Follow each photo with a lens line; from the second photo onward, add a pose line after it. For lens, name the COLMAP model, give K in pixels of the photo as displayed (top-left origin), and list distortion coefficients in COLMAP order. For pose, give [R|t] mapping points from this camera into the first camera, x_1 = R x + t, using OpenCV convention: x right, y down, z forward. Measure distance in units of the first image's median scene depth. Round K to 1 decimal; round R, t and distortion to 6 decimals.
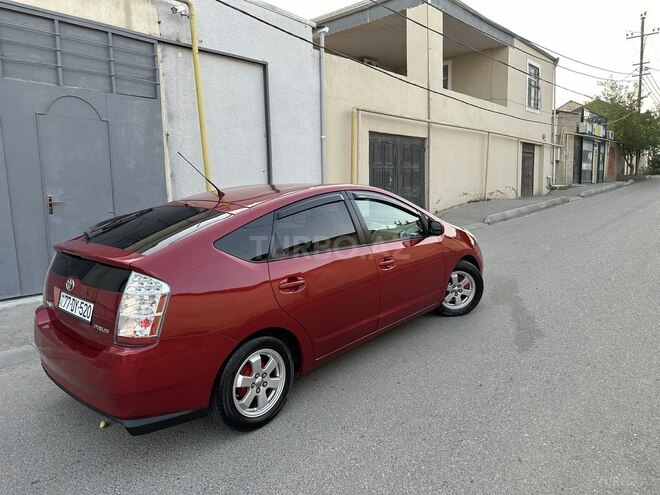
lens RADIAL K [[460.0, 0, 333.8], [0, 460.0, 245.5], [0, 0, 1]] dist [0.087843, -0.120883]
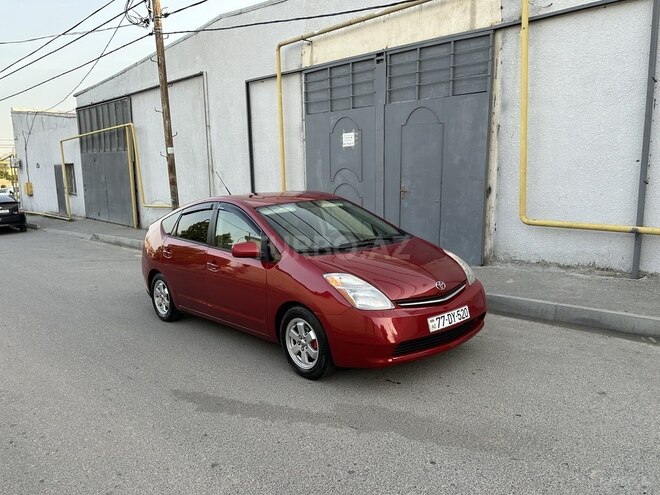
lens RADIAL K [[522.7, 0, 331.4], [0, 522.7, 250.2], [0, 0, 1]] dist [0.098872, -0.186414]
pose [[-0.120817, 0.186581, -0.974983, 0.787545], [-0.106149, 0.974117, 0.199569, -0.171549], [0.986983, 0.127605, -0.097884, 0.807495]]
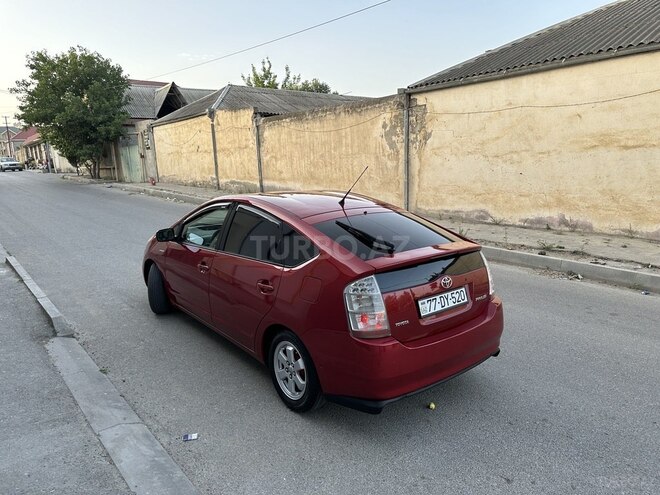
lens RADIAL K [[460.0, 0, 333.8], [0, 460.0, 245.5], [0, 0, 1]] dist [0.087843, -0.120883]
pose [[0.148293, -0.152185, 0.977164, -0.708531], [0.157079, 0.979169, 0.128660, -0.081506], [-0.976389, 0.134413, 0.169109, 0.442866]]
